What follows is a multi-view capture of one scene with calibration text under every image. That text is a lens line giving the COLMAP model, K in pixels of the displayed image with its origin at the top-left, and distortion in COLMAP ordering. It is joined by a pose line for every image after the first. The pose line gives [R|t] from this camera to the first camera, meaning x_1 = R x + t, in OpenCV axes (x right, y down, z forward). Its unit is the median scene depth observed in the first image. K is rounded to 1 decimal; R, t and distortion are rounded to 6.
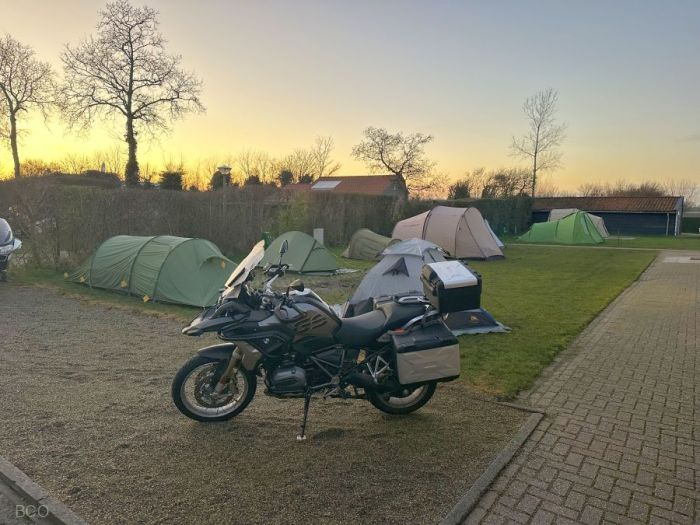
lens RADIAL K [[494.6, 0, 350.0], [0, 494.6, 262.5], [0, 0, 1]] dist [0.187902, -0.446889]
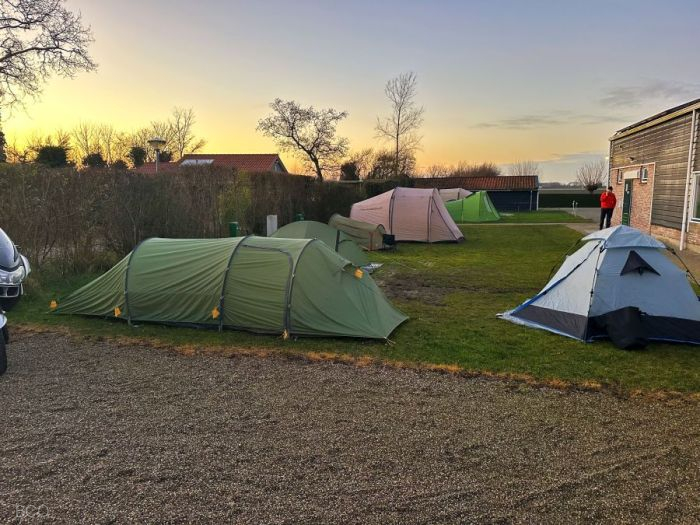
lens RADIAL K [[500.5, 0, 350.0], [0, 500.5, 262.5], [0, 0, 1]] dist [0.071970, -0.112347]
pose [[0.938102, -0.062919, 0.340595, -0.125118], [0.050750, 0.997718, 0.044531, -0.010848], [-0.342620, -0.024489, 0.939155, 0.081586]]
